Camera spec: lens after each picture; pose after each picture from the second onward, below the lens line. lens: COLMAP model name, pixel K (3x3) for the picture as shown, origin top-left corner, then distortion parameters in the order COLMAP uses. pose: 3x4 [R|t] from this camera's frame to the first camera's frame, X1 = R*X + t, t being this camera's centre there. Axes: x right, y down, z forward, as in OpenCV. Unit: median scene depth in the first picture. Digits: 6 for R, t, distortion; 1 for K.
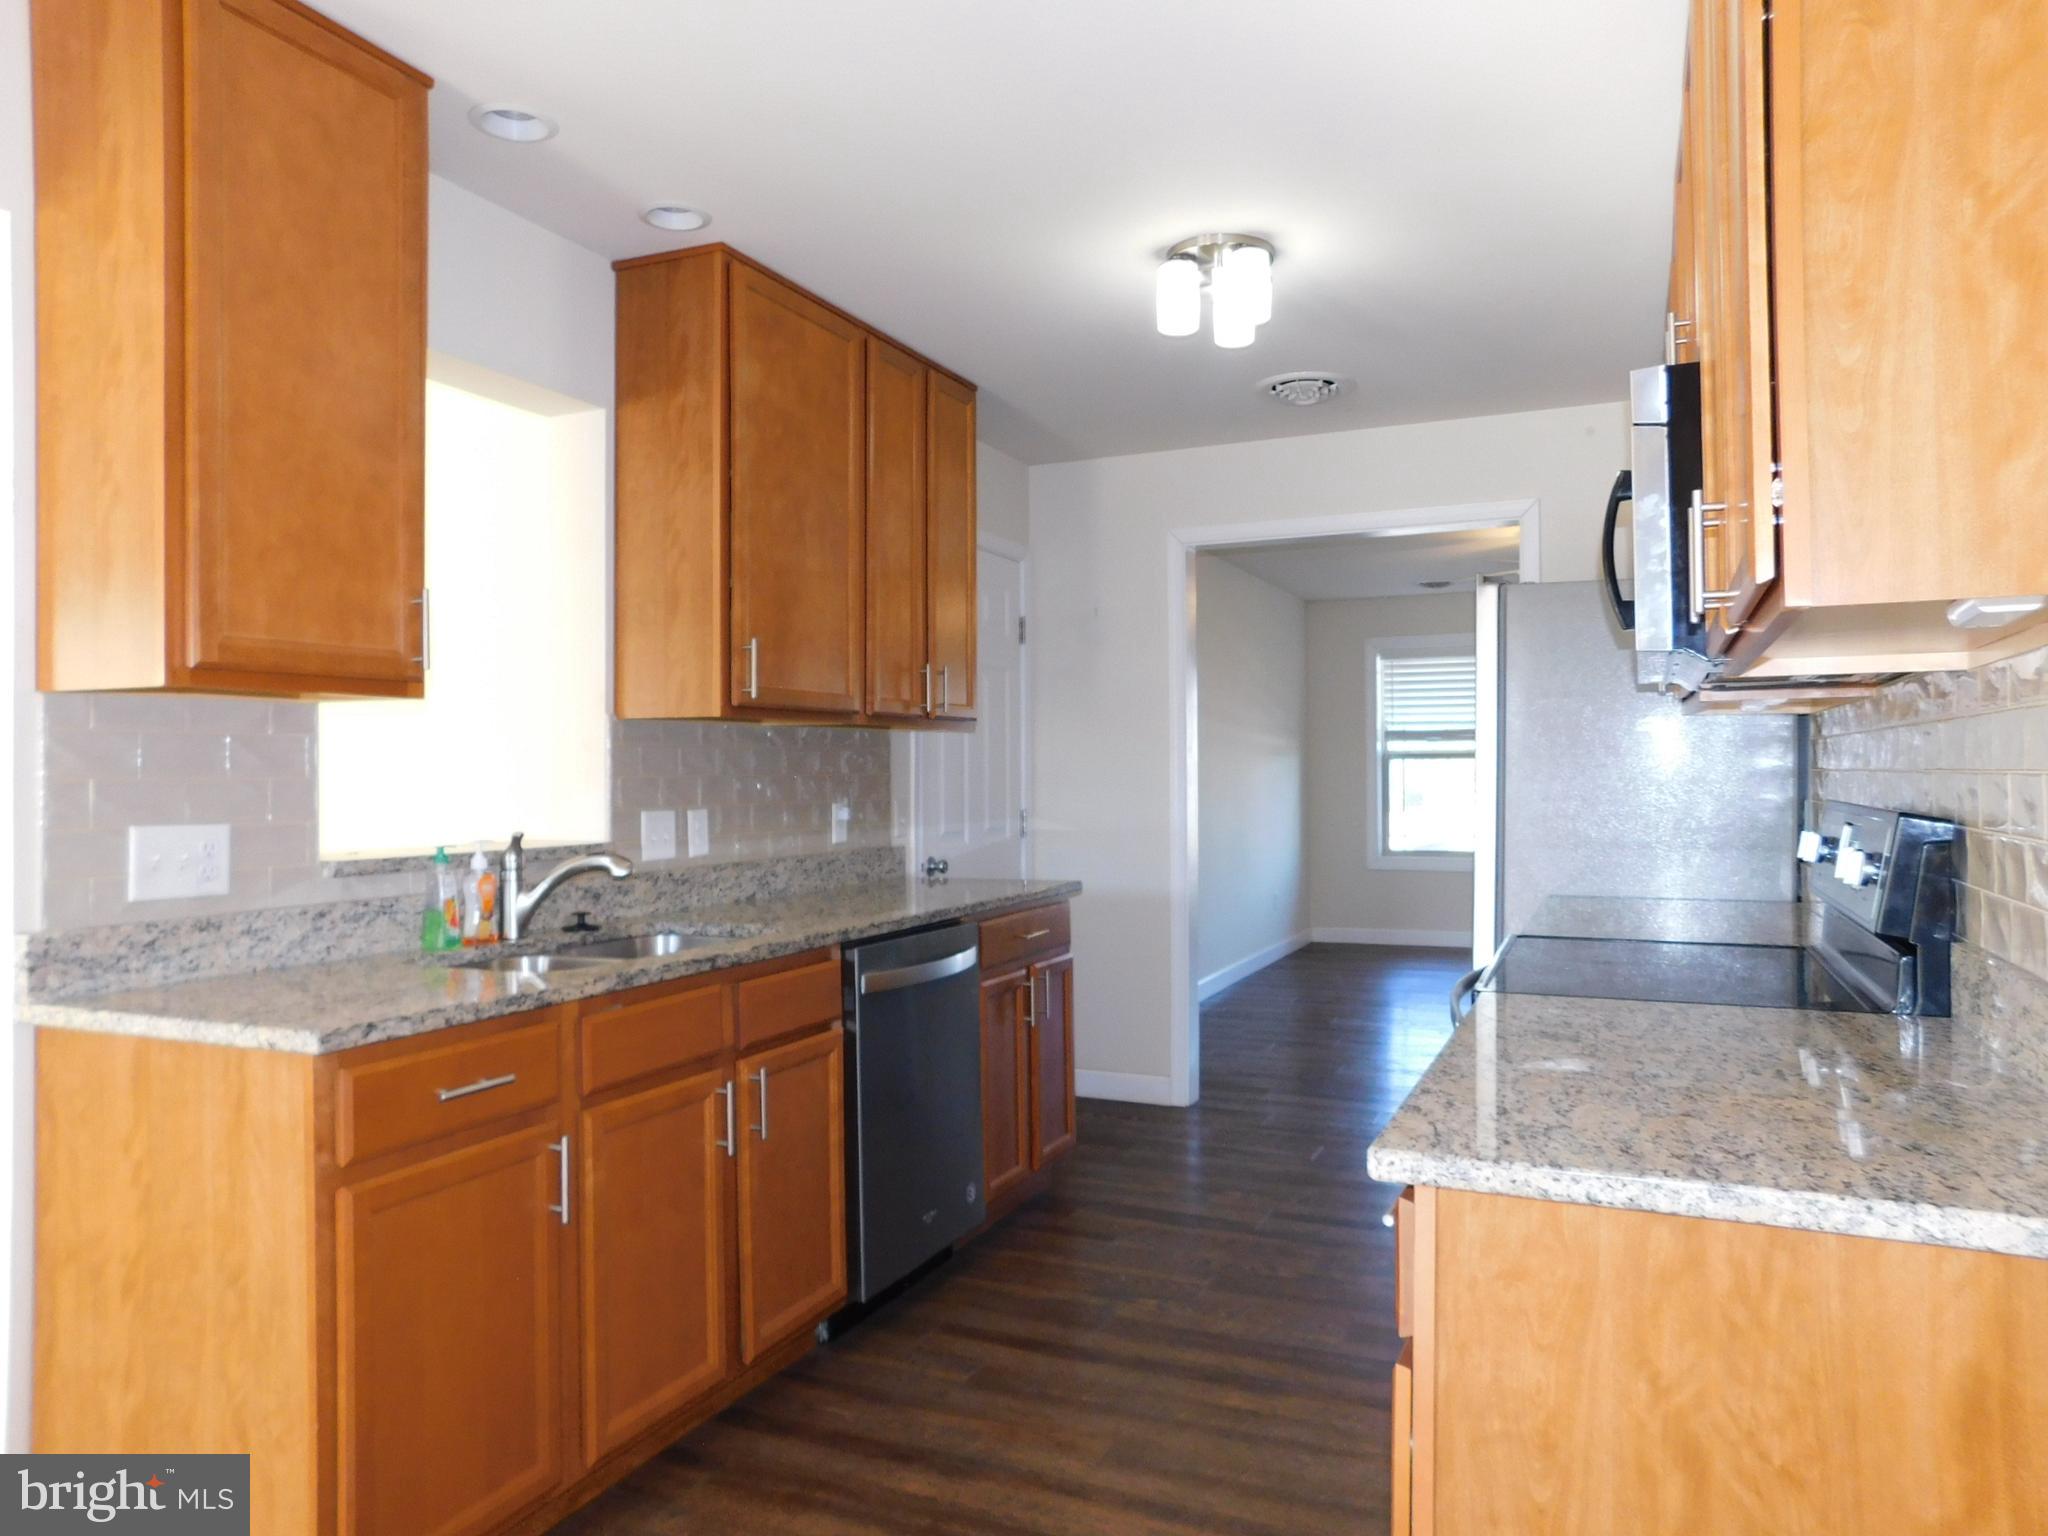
lens RADIAL K [[1369.7, 0, 1029.9], [0, 1369.7, 761.1], [0, 0, 1]] dist [-0.064716, 0.060296]
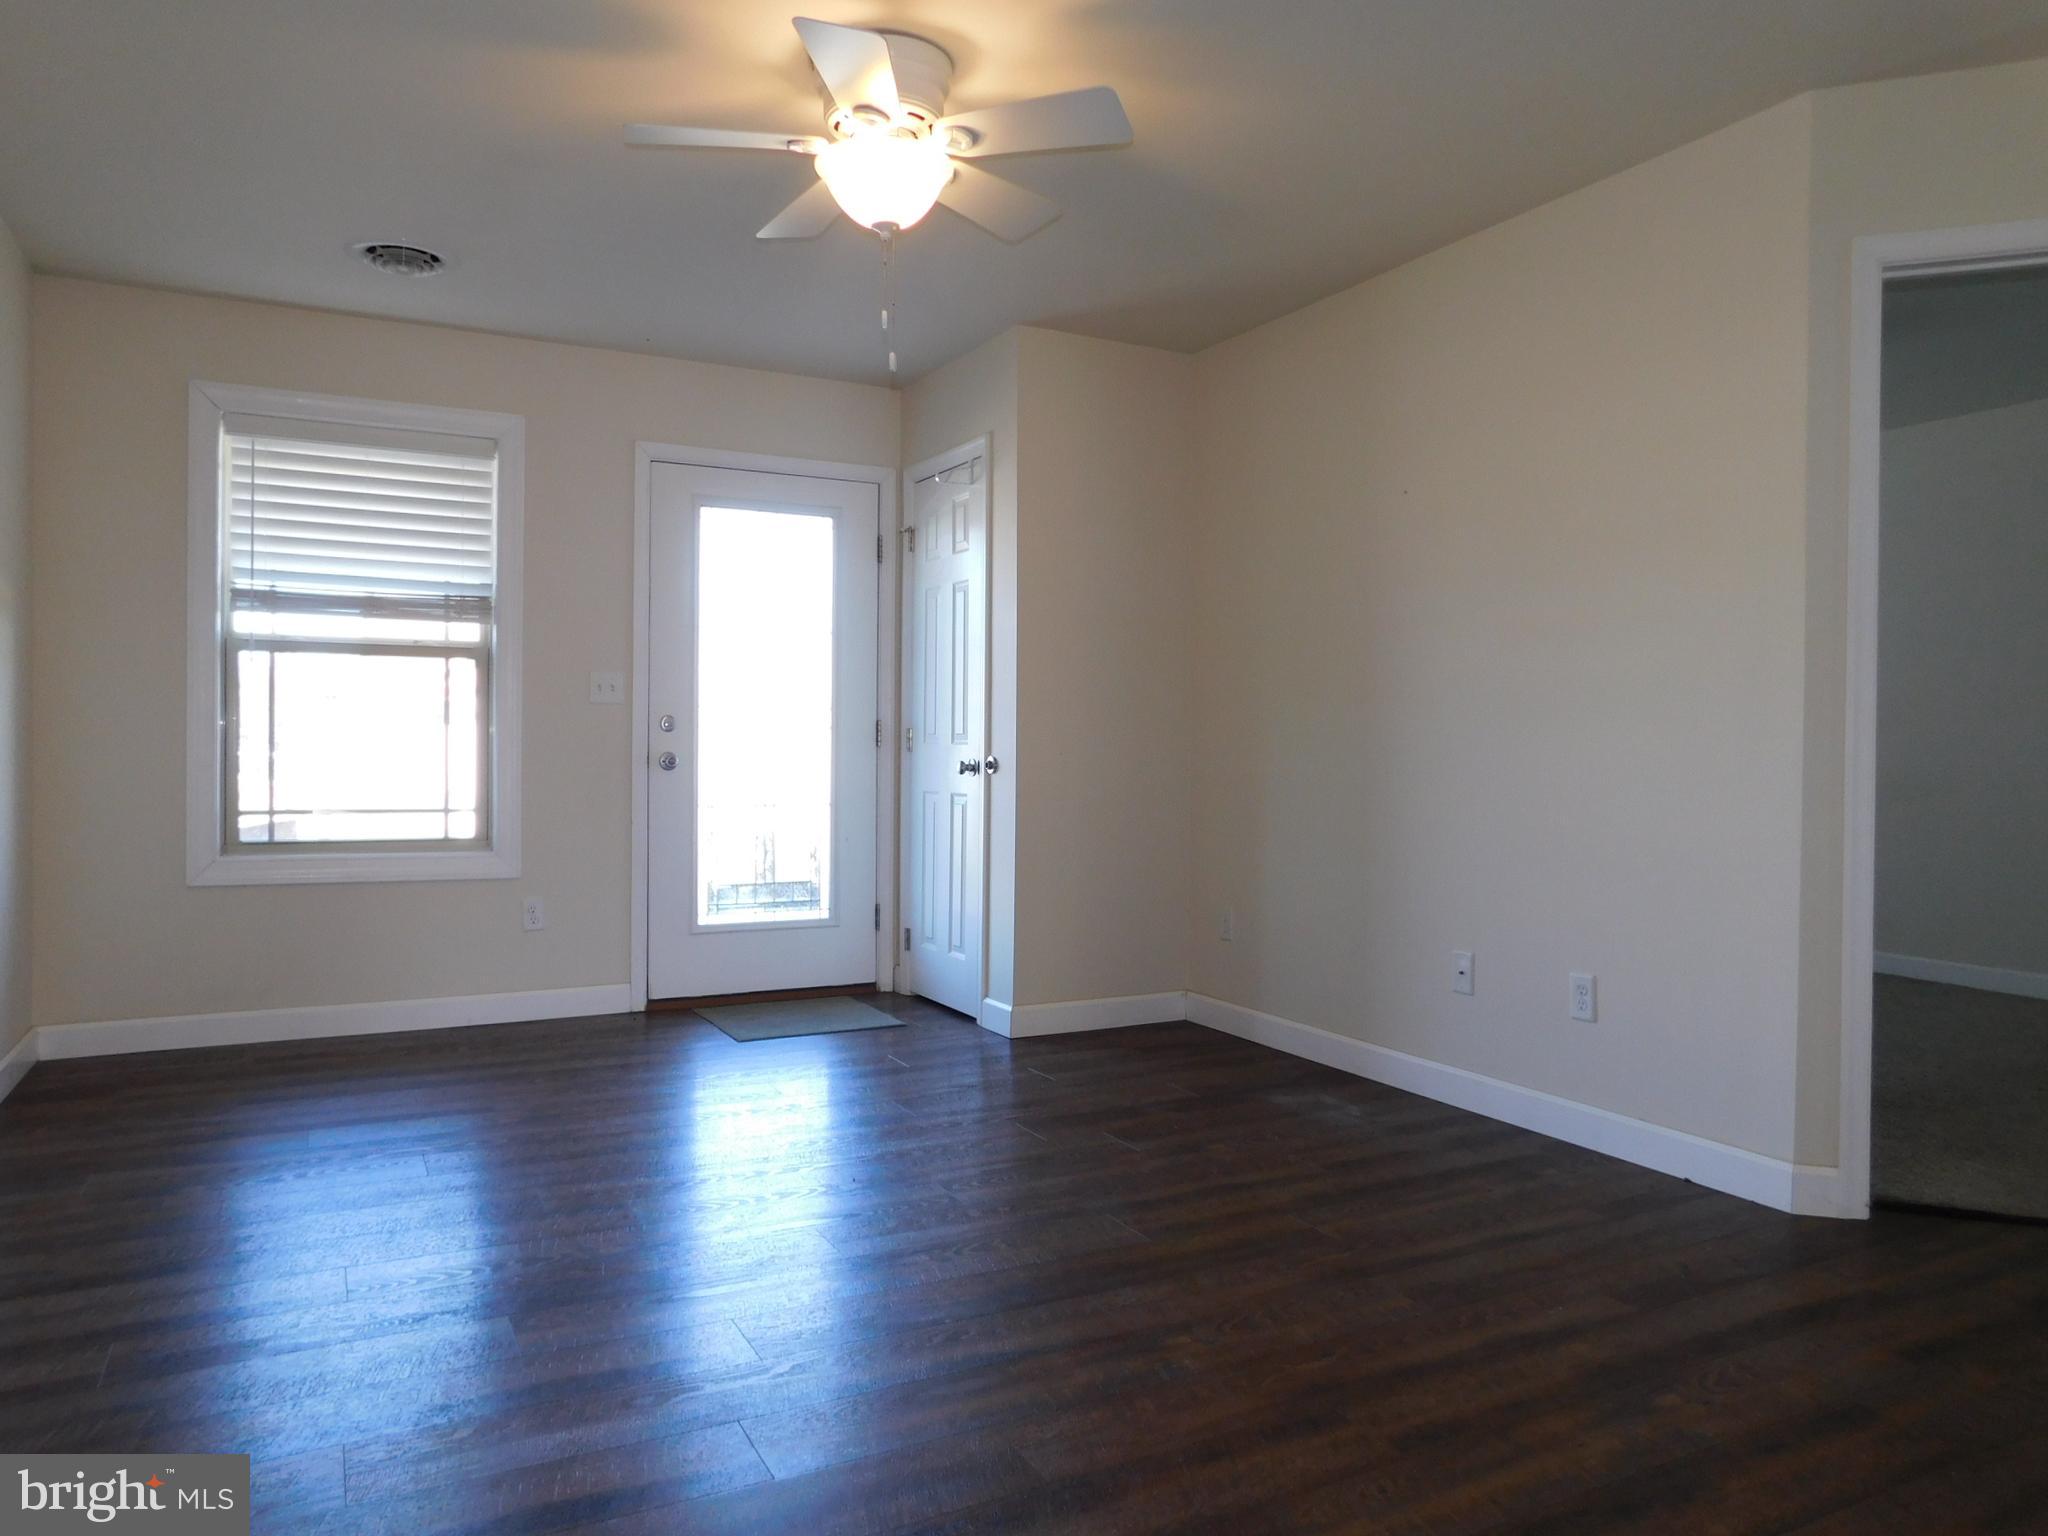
lens RADIAL K [[1369.7, 0, 1029.9], [0, 1369.7, 761.1], [0, 0, 1]] dist [-0.064716, 0.060296]
pose [[0.610227, 0.005508, 0.792207, 0.228615], [-0.018355, 0.999806, 0.007187, 0.105164], [-0.792014, -0.018926, 0.610210, 1.854769]]
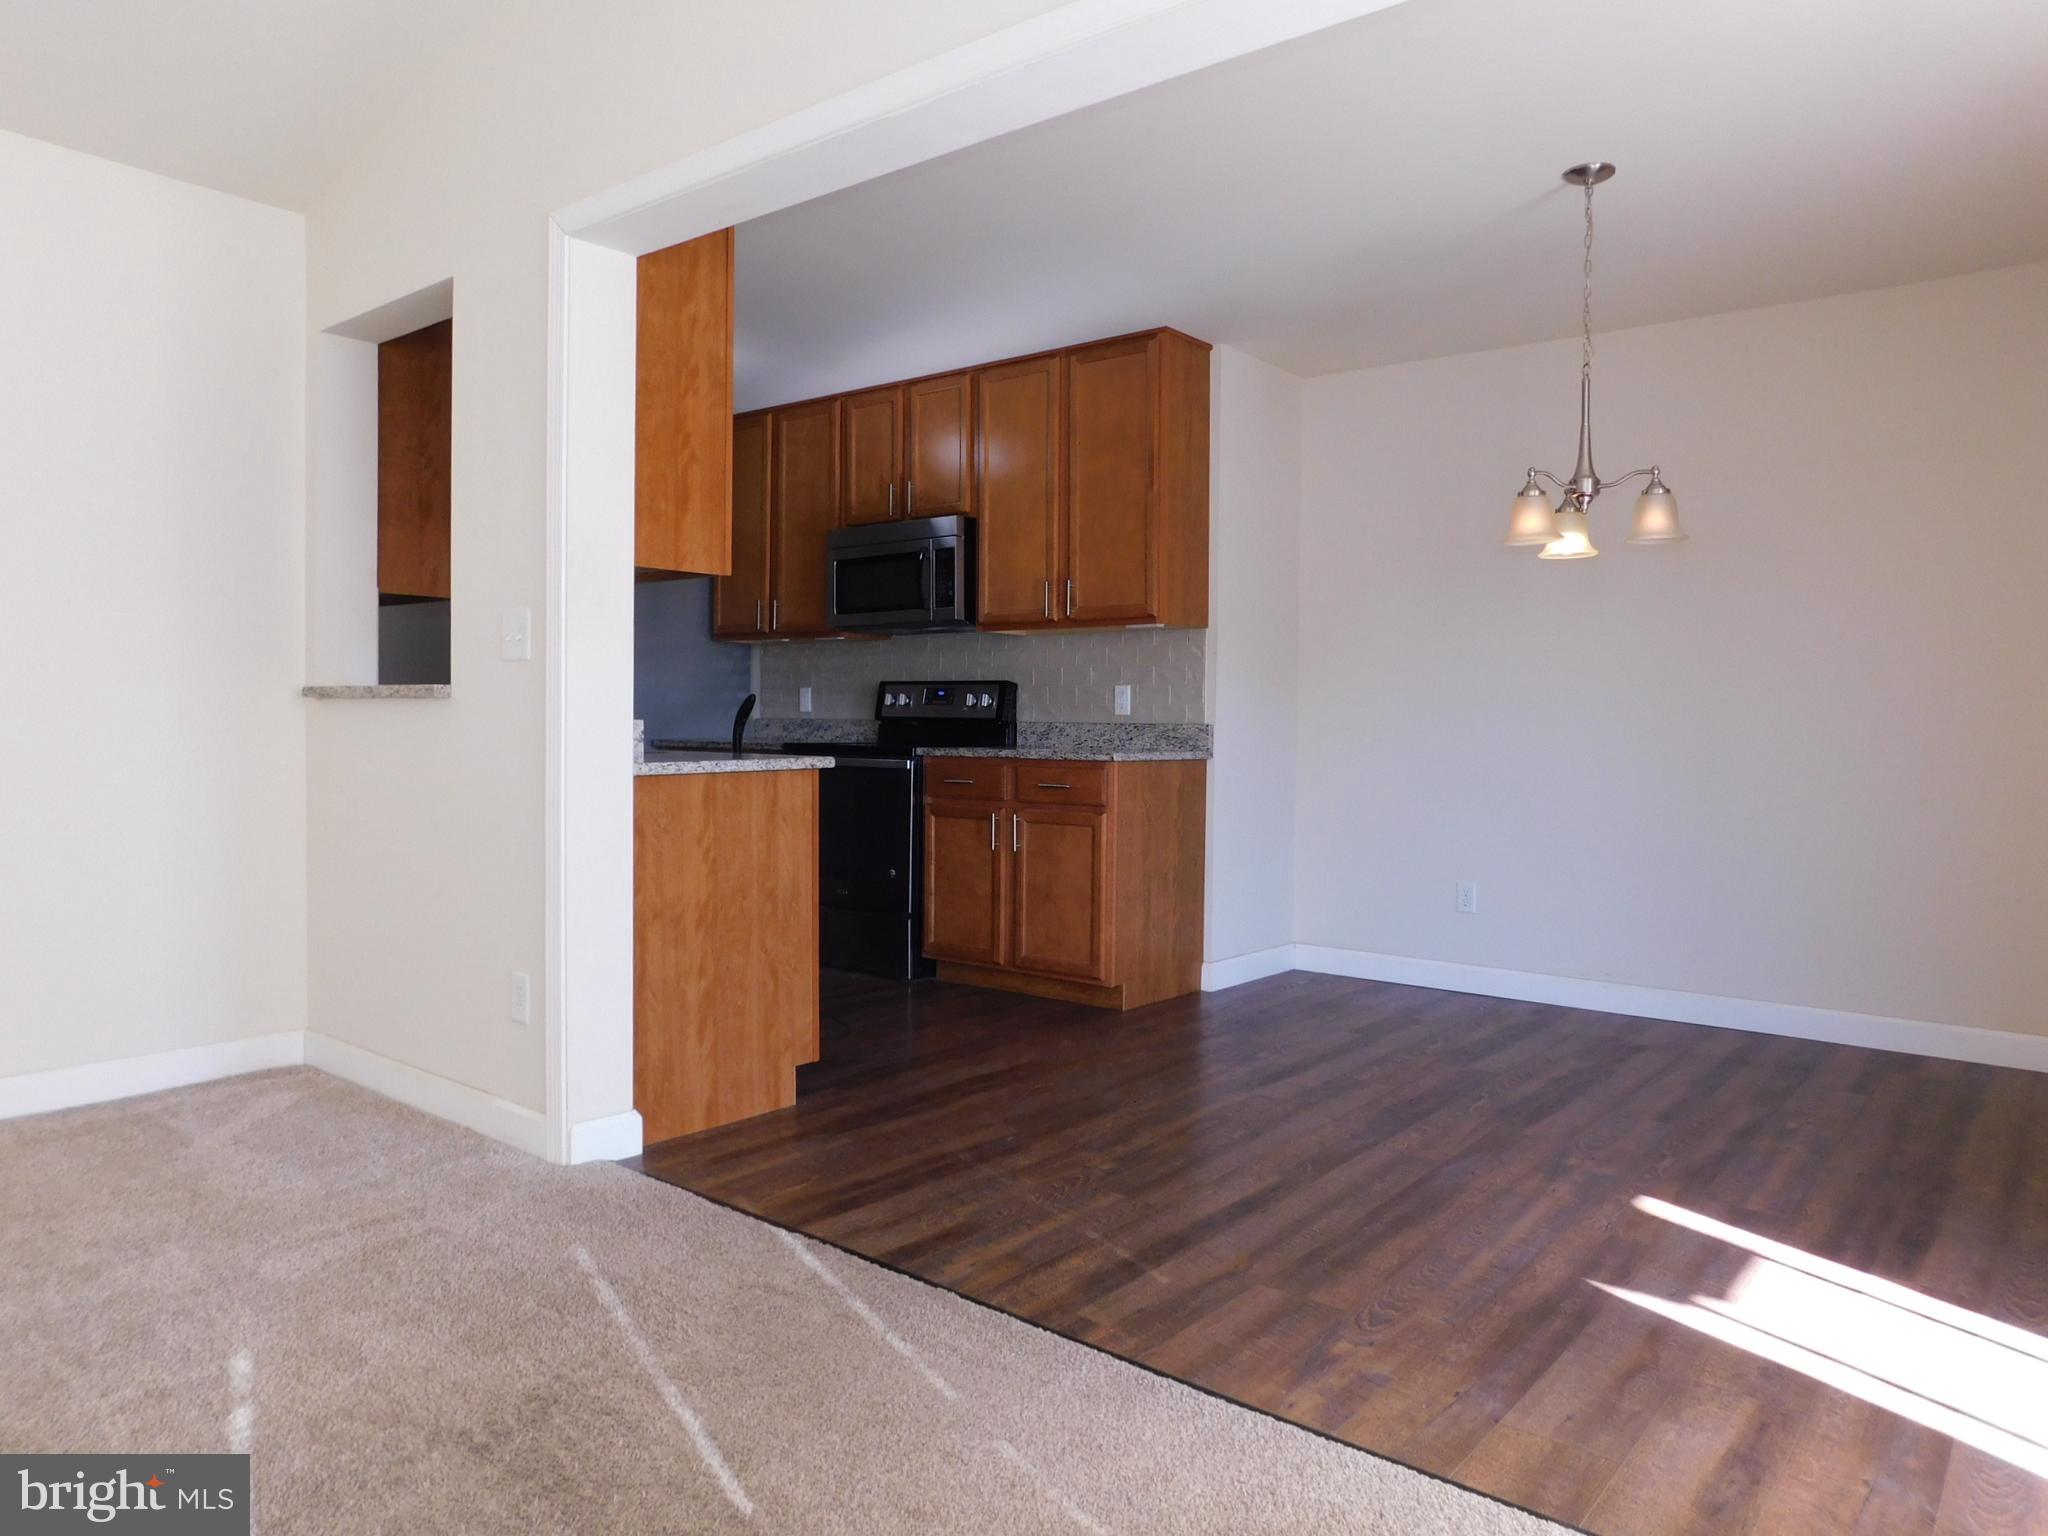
lens RADIAL K [[1369.7, 0, 1029.9], [0, 1369.7, 761.1], [0, 0, 1]] dist [-0.064716, 0.060296]
pose [[0.255908, -0.022028, 0.966450, -1.640968], [-0.021261, 0.999370, 0.028408, 0.092420], [-0.966467, -0.027817, 0.255279, 0.108205]]
